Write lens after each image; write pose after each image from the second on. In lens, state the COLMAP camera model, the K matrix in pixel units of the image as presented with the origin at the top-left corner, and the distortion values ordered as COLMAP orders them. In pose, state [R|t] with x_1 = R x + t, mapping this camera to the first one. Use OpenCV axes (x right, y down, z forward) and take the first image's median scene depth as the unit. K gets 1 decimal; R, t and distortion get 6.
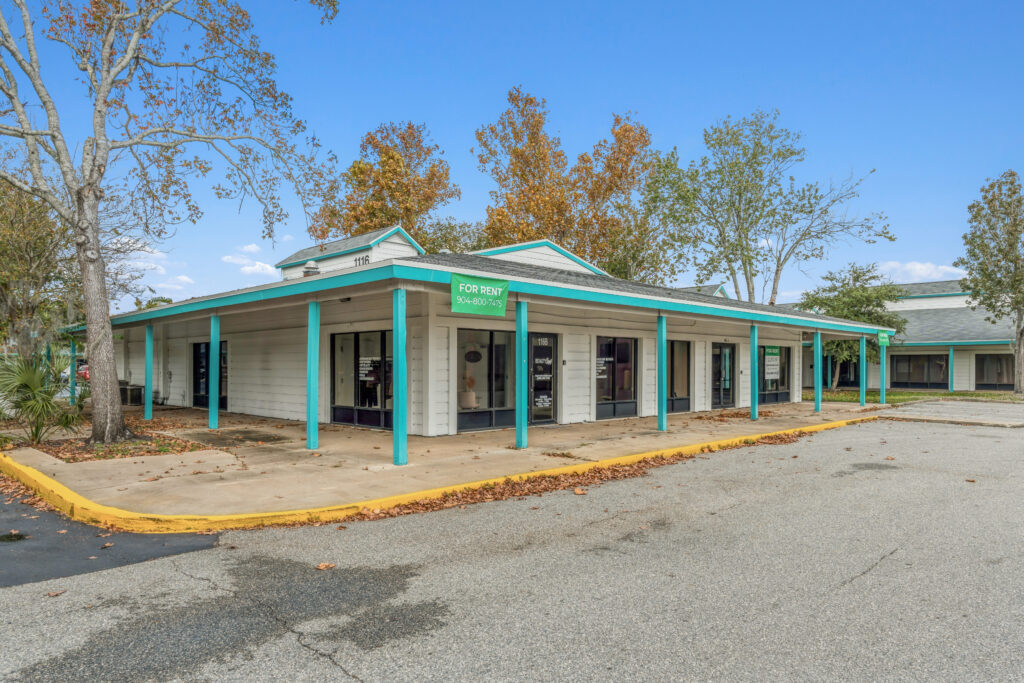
lens RADIAL K [[649.1, 0, 511.6], [0, 649.1, 393.1], [0, 0, 1]] dist [-0.004746, -0.000063]
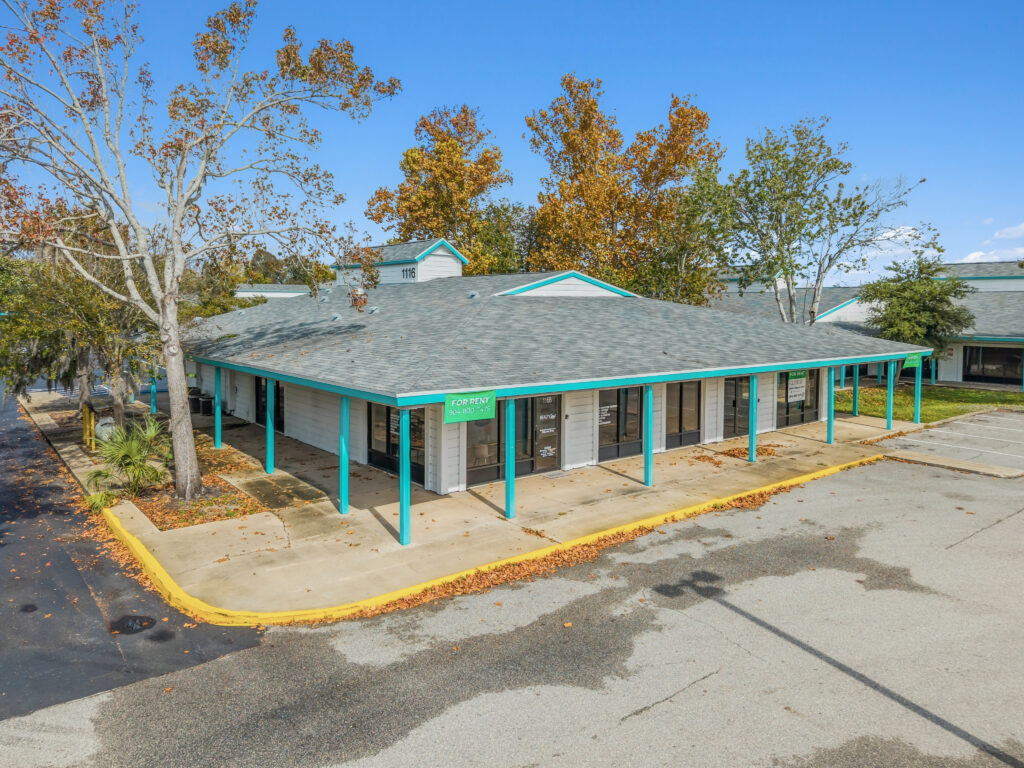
lens RADIAL K [[682.1, 0, 511.7], [0, 682.1, 378.3], [0, 0, 1]] dist [0.056275, -0.079530]
pose [[0.994255, 0.017225, -0.105640, 0.064872], [-0.011103, 0.998239, 0.058270, -0.108911], [0.106457, -0.056762, 0.992696, -0.114701]]
